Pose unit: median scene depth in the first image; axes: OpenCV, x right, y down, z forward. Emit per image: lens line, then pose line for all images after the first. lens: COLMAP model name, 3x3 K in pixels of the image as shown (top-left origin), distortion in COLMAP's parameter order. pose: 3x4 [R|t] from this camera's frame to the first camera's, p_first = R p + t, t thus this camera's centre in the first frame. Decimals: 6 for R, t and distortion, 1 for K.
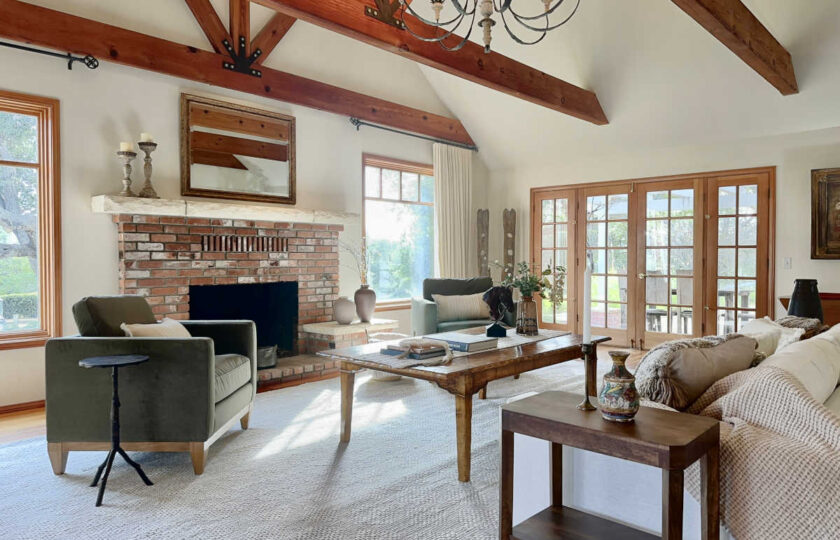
lens RADIAL K [[595.9, 0, 421.6], [0, 595.9, 264.6], [0, 0, 1]] dist [0.129155, -0.175507]
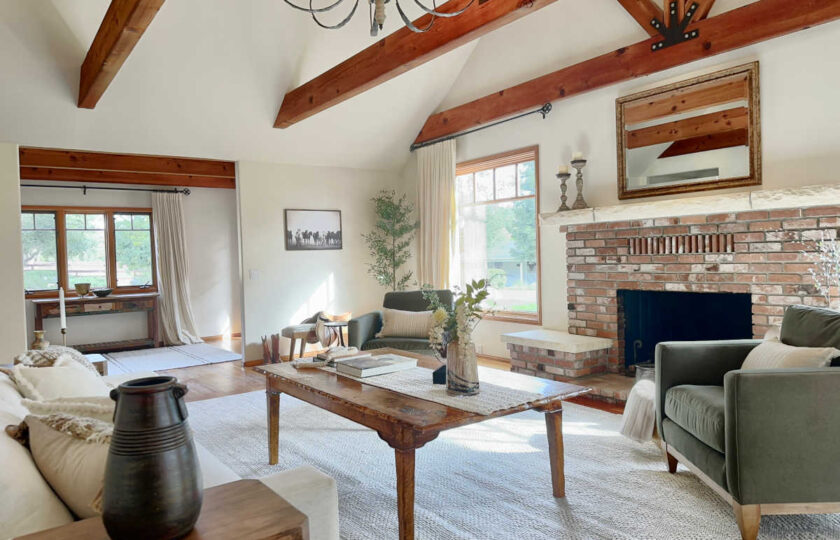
lens RADIAL K [[595.9, 0, 421.6], [0, 595.9, 264.6], [0, 0, 1]] dist [0.129155, -0.175507]
pose [[-0.201867, 0.022783, -0.979148, 0.613732], [0.016079, 0.999672, 0.019945, -0.028790], [0.979281, -0.011717, -0.202167, 0.808487]]
